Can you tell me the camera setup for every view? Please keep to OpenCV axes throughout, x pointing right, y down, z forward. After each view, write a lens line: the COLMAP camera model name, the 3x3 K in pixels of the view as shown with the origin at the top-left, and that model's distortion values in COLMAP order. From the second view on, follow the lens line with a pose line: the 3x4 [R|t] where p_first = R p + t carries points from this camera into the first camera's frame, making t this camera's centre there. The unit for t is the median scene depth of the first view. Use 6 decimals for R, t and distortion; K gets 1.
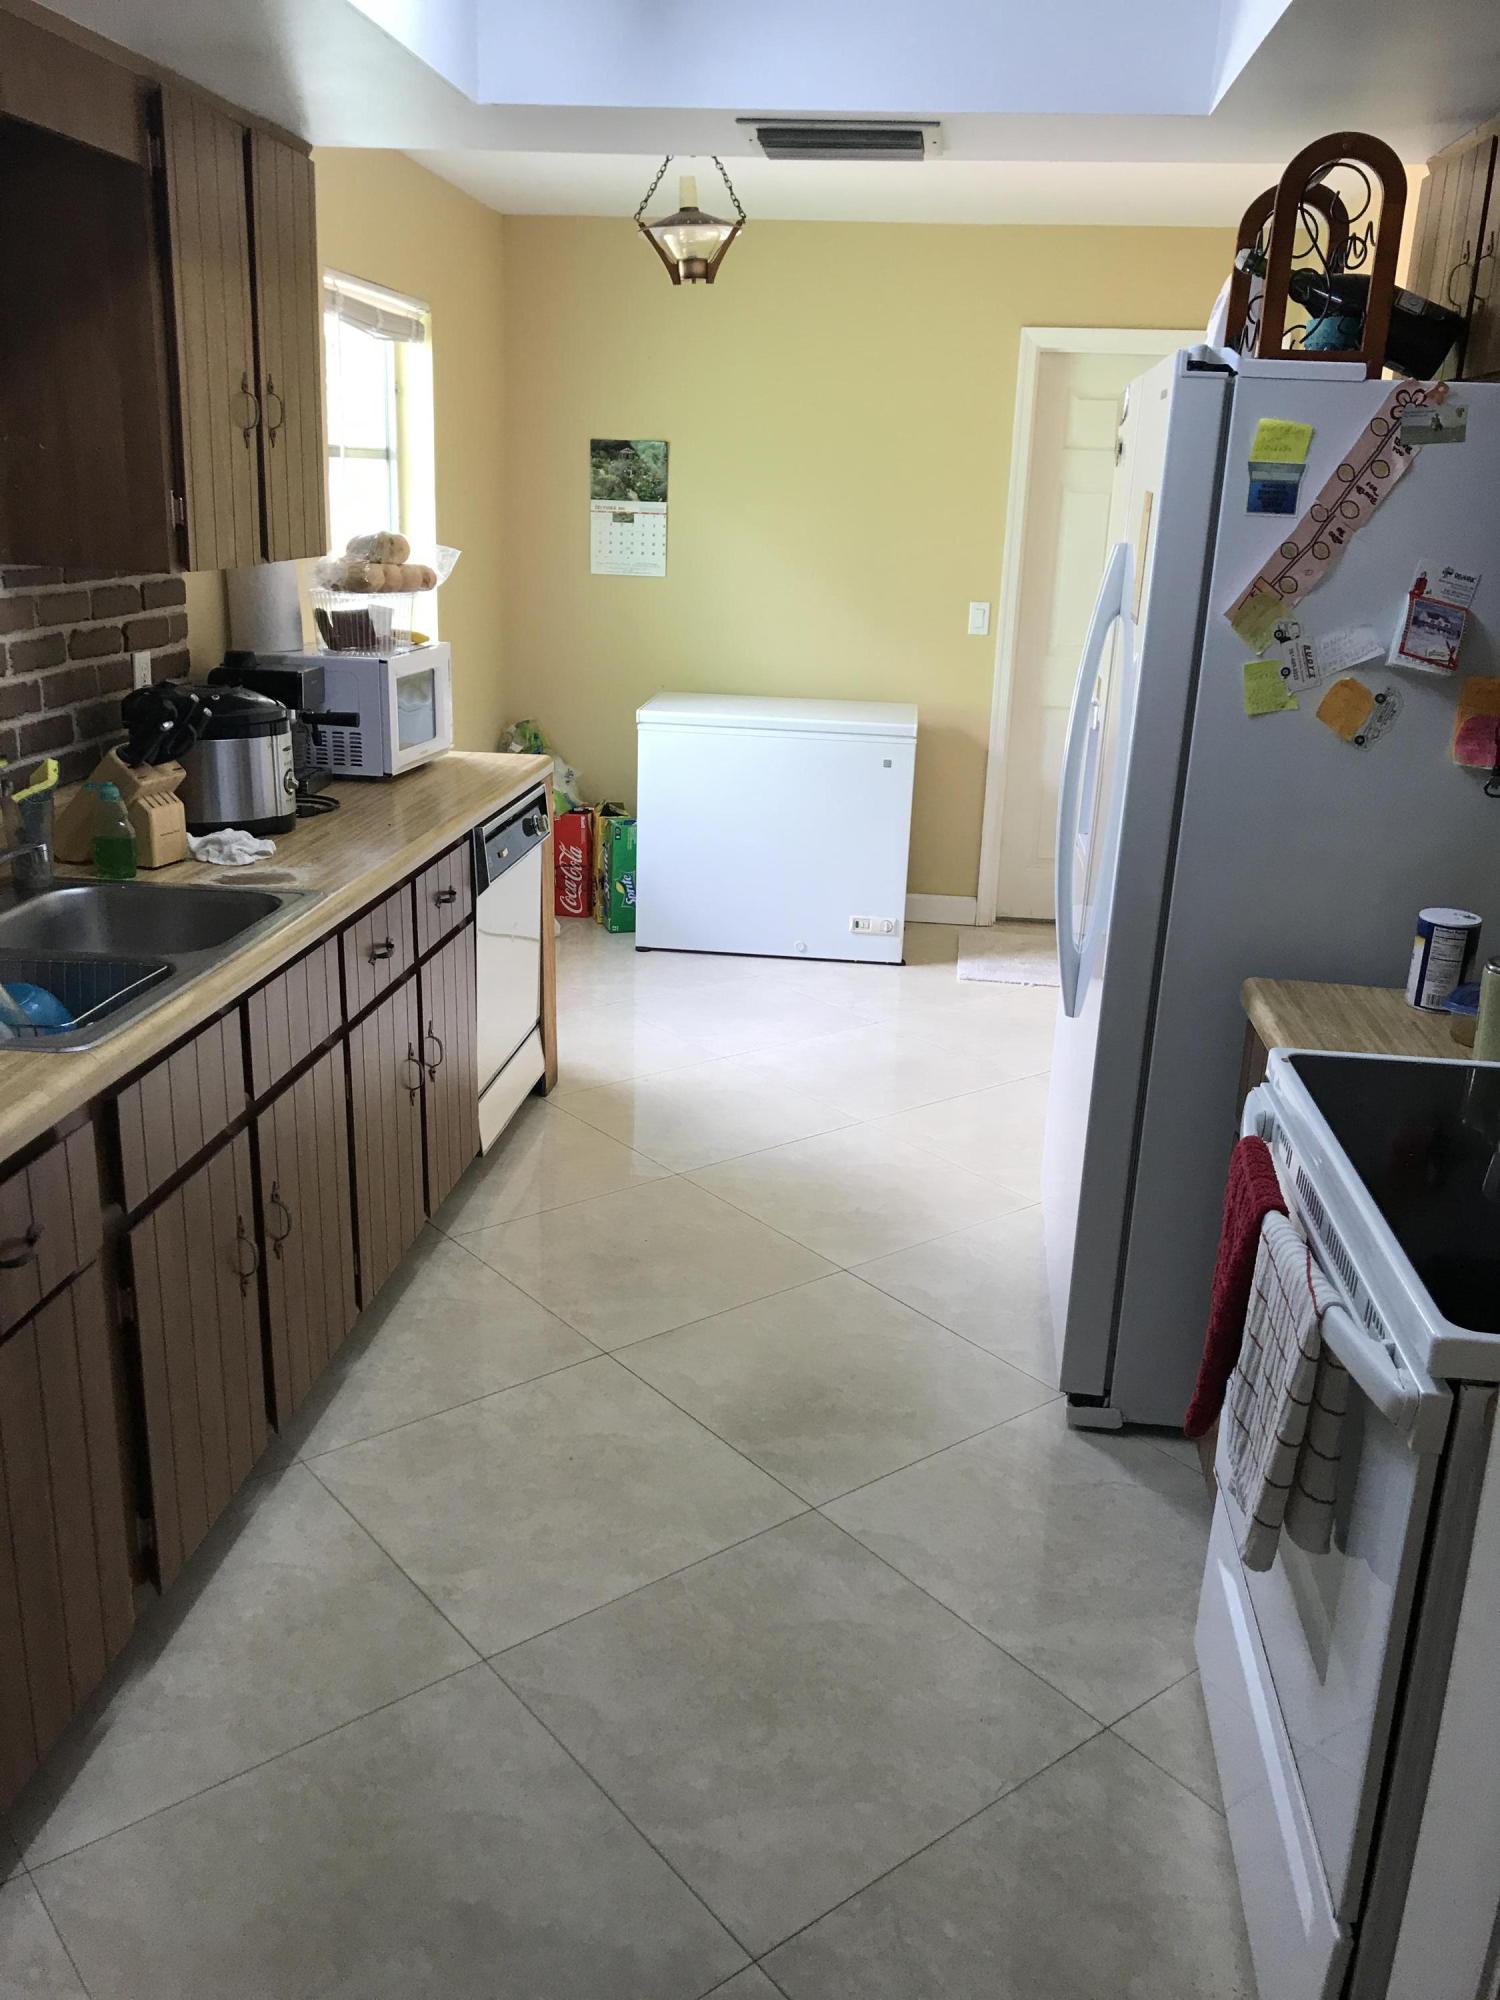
lens RADIAL K [[1672.5, 0, 750.0], [0, 1672.5, 1000.0], [0, 0, 1]] dist [0.063548, -0.009431]
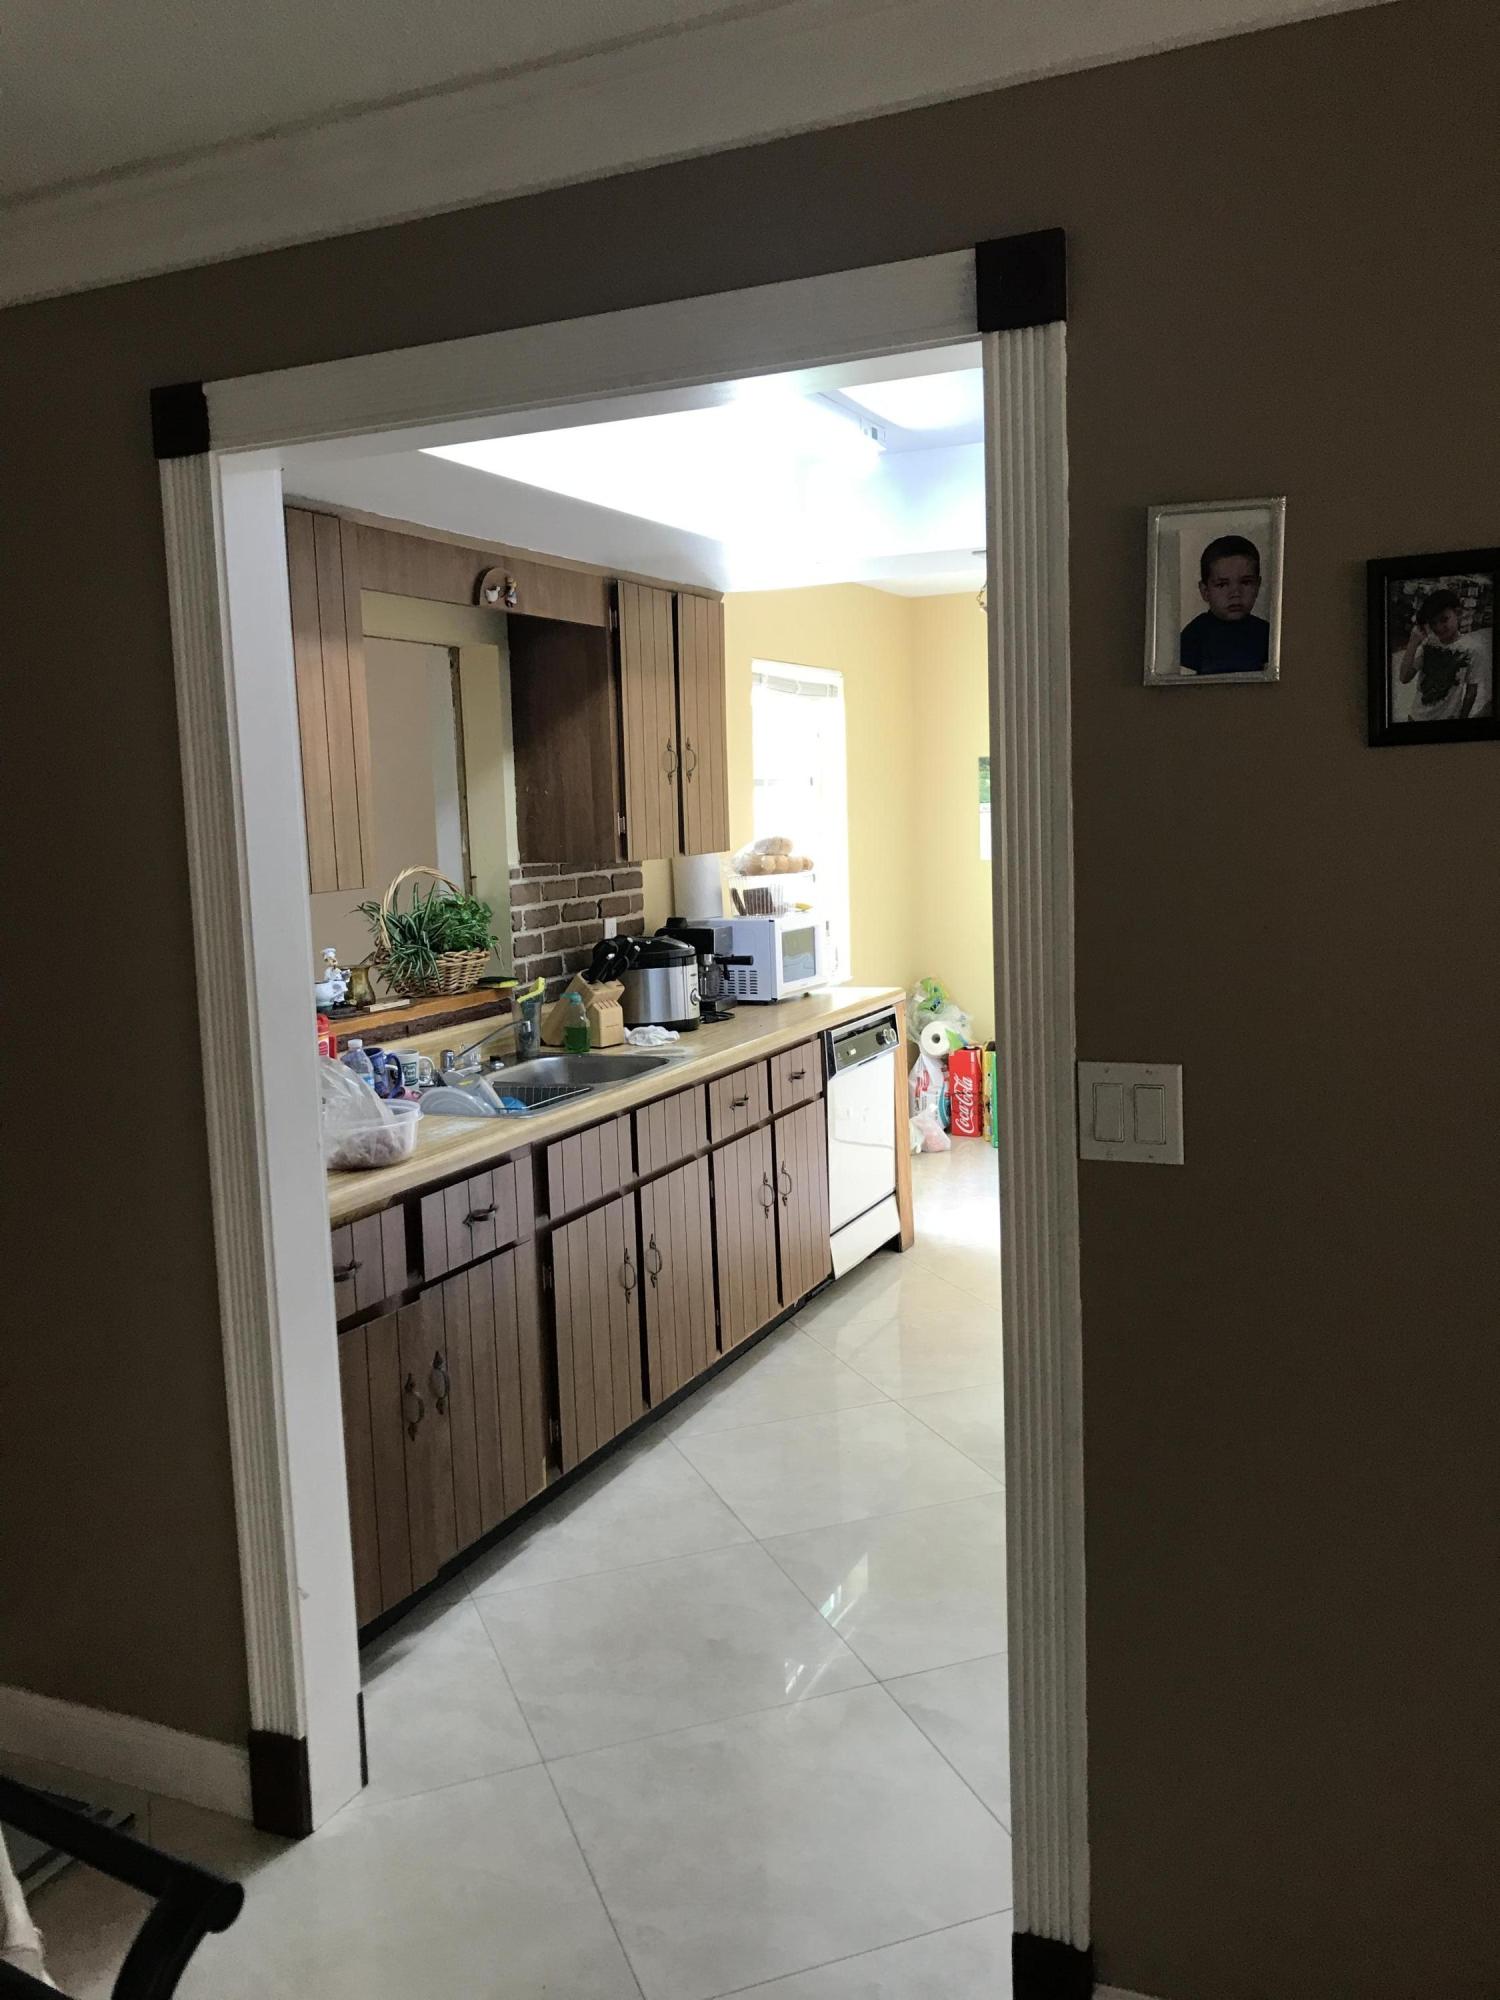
lens RADIAL K [[1656.7, 0, 750.0], [0, 1656.7, 1000.0], [0, 0, 1]] dist [0.283778, -0.003686]
pose [[0.951795, -0.027352, -0.305512, 0.221411], [-0.027040, 0.984657, -0.172393, 0.124660], [0.305540, 0.172344, 0.936452, -0.359259]]
